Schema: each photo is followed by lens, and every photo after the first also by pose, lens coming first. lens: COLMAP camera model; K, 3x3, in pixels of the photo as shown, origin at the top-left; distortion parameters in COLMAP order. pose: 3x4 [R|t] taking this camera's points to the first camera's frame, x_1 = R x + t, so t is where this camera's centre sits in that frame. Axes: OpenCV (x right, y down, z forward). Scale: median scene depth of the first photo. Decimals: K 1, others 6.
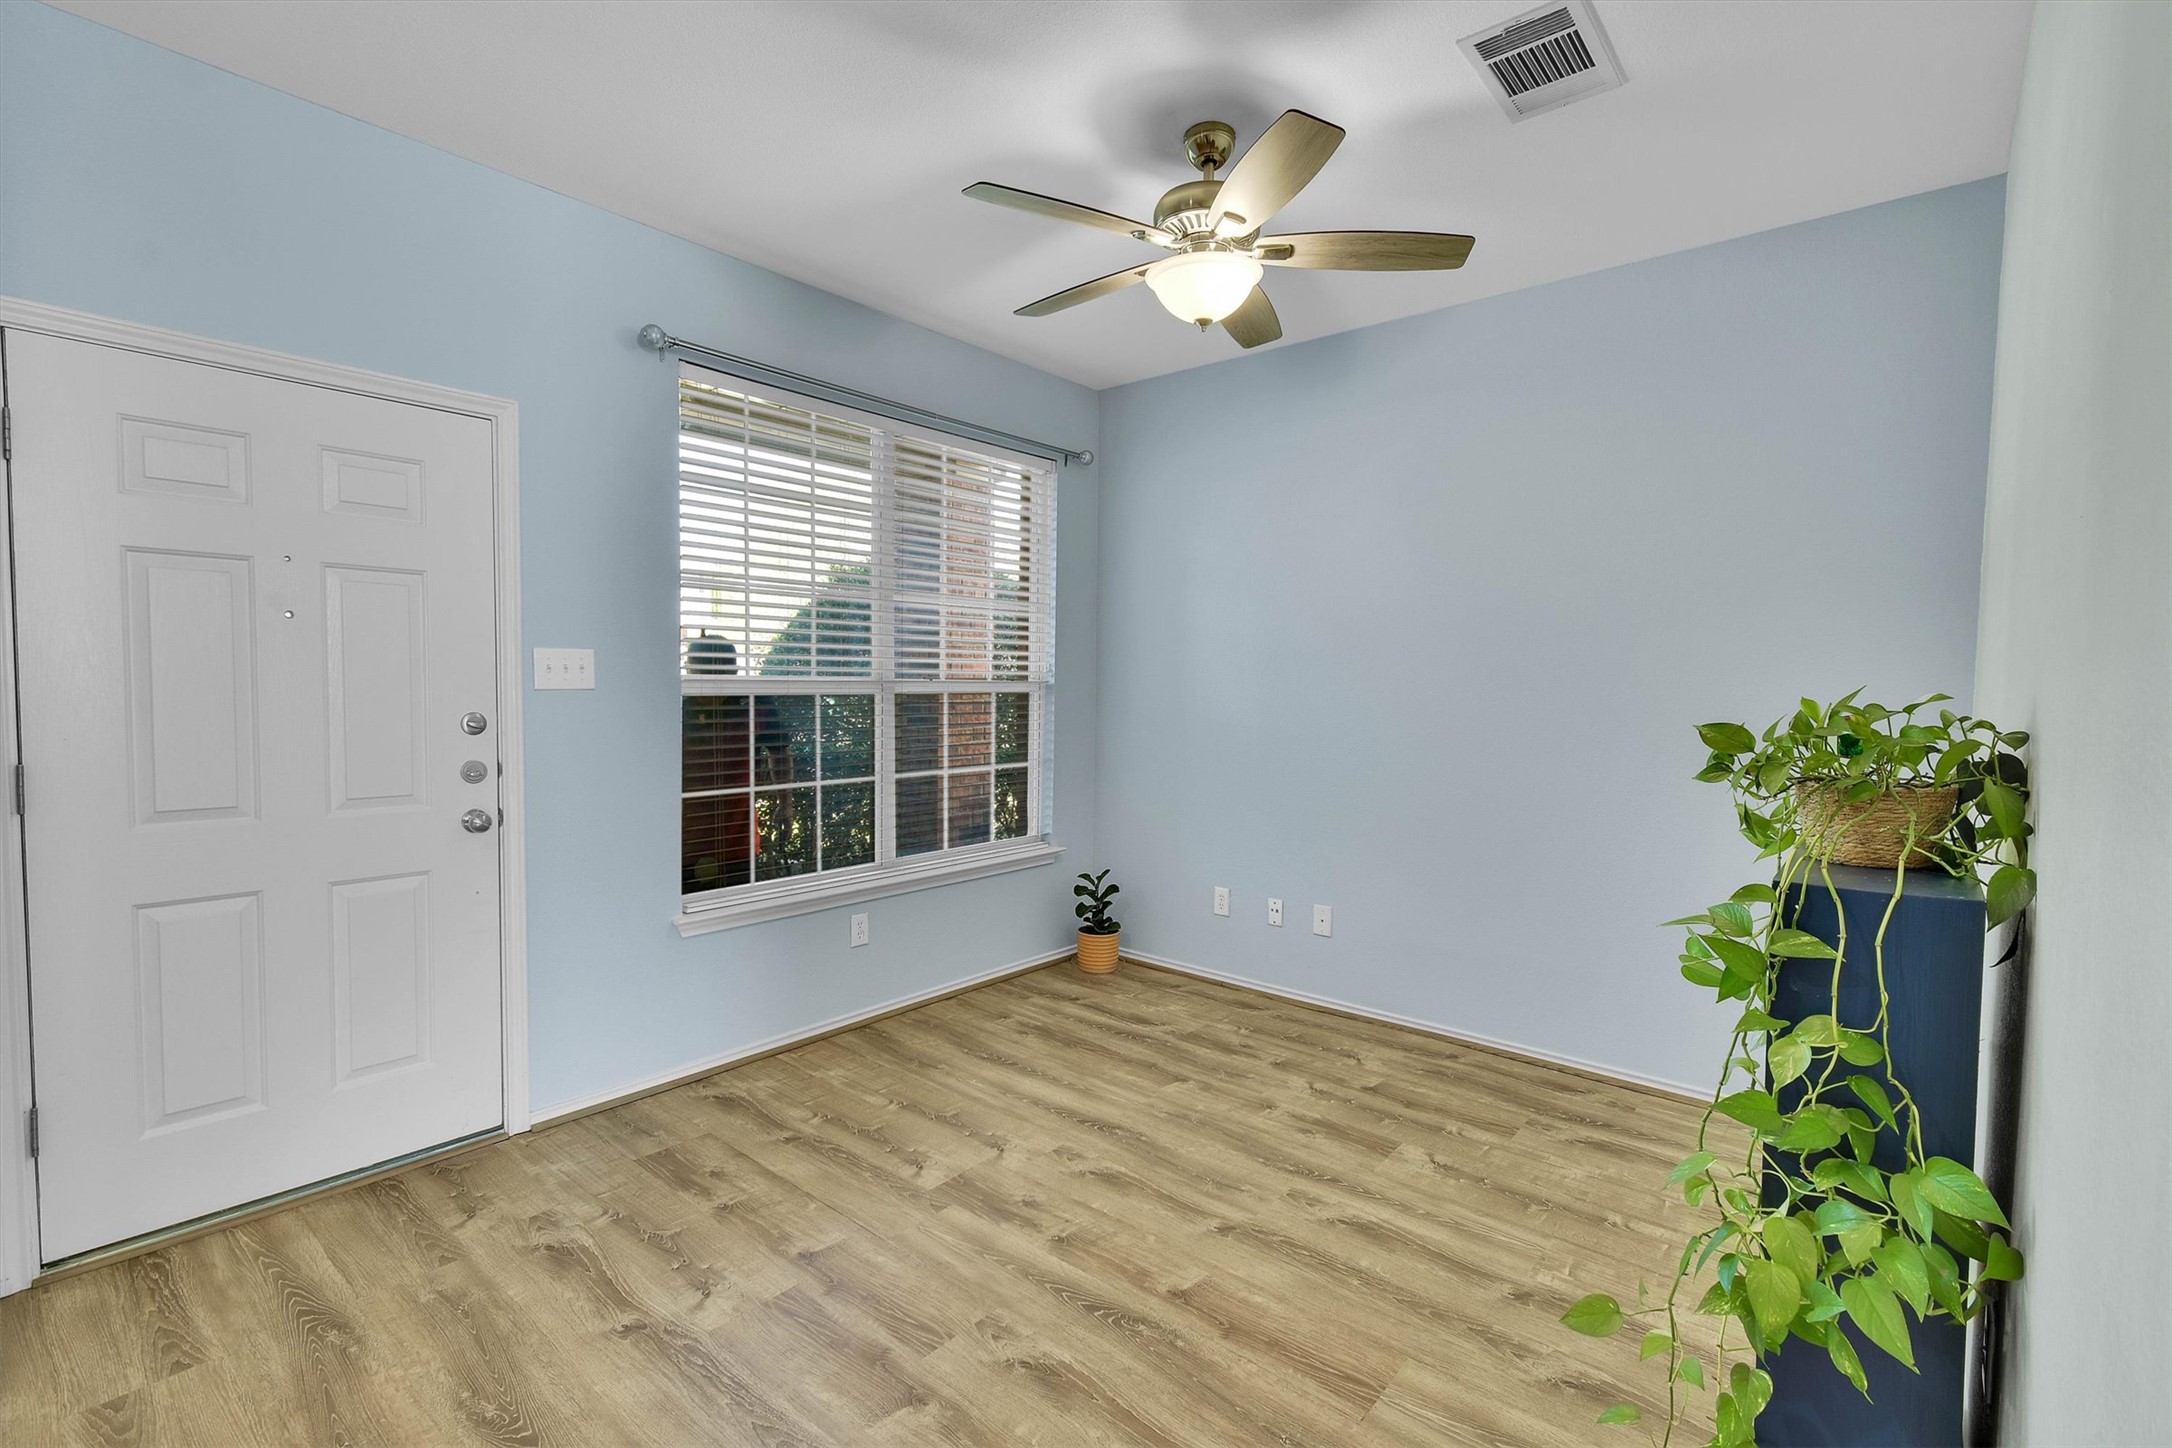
lens RADIAL K [[966.1, 0, 1086.0], [0, 966.1, 724.0], [0, 0, 1]] dist [0.005564, 0.000733]
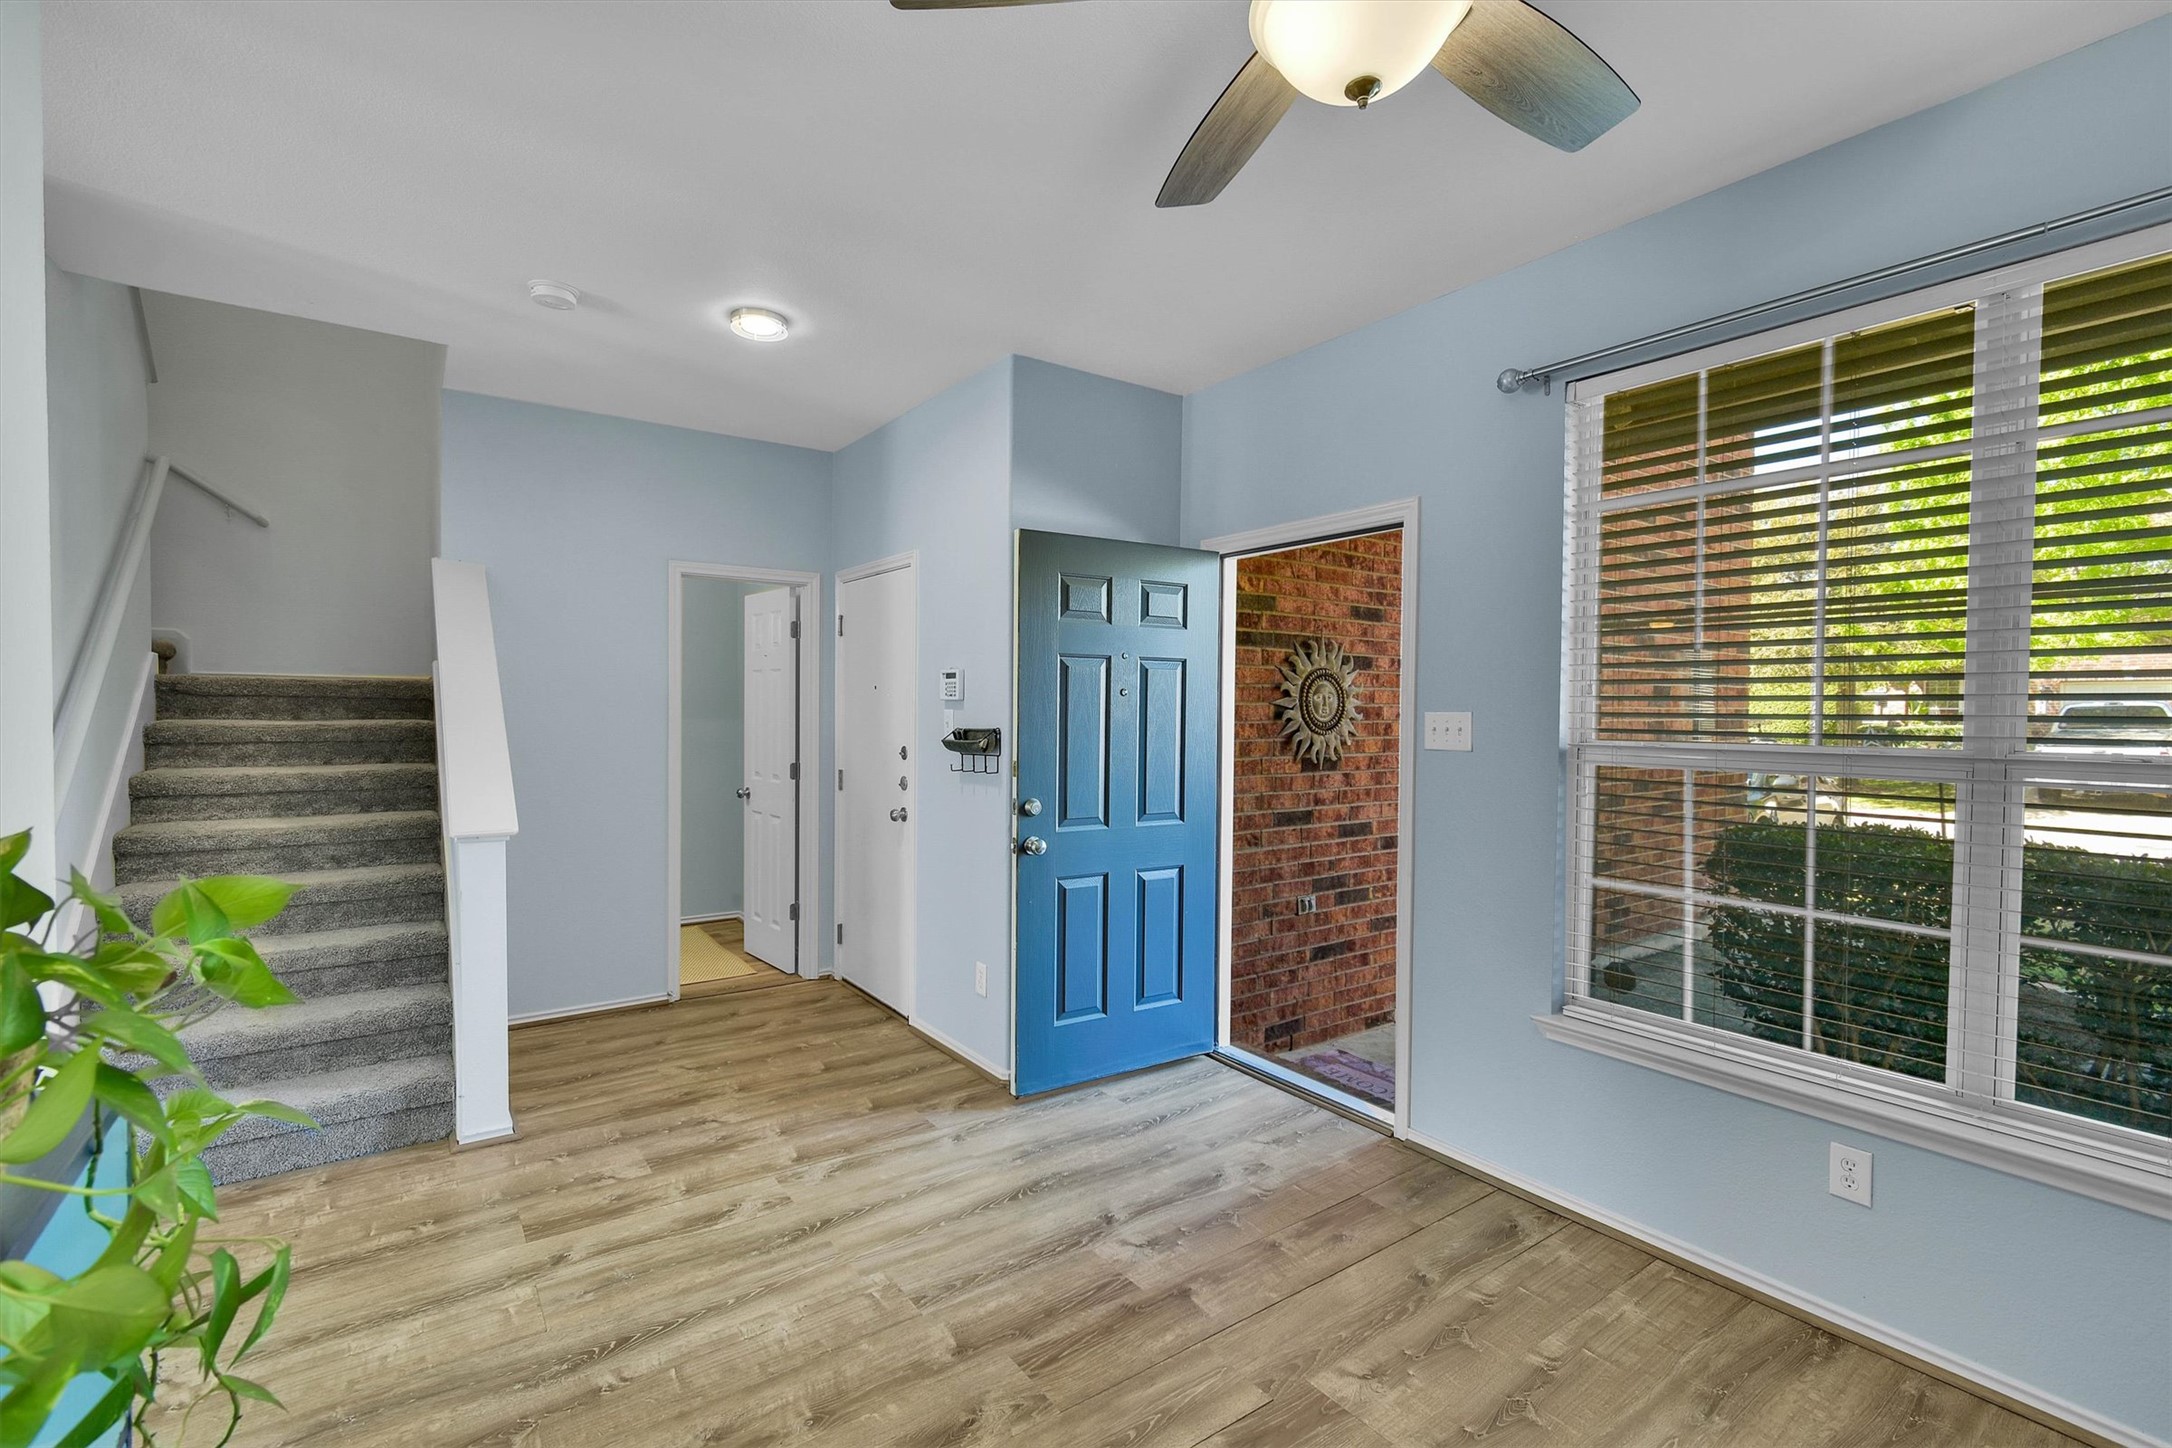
lens RADIAL K [[954.9, 0, 1086.0], [0, 954.9, 724.0], [0, 0, 1]] dist [0.000457, -0.000022]
pose [[-0.226971, 0.000702, -0.973901, 0.554955], [-0.065456, 0.997728, 0.015974, -0.052610], [0.971699, 0.067374, -0.226409, 0.823822]]
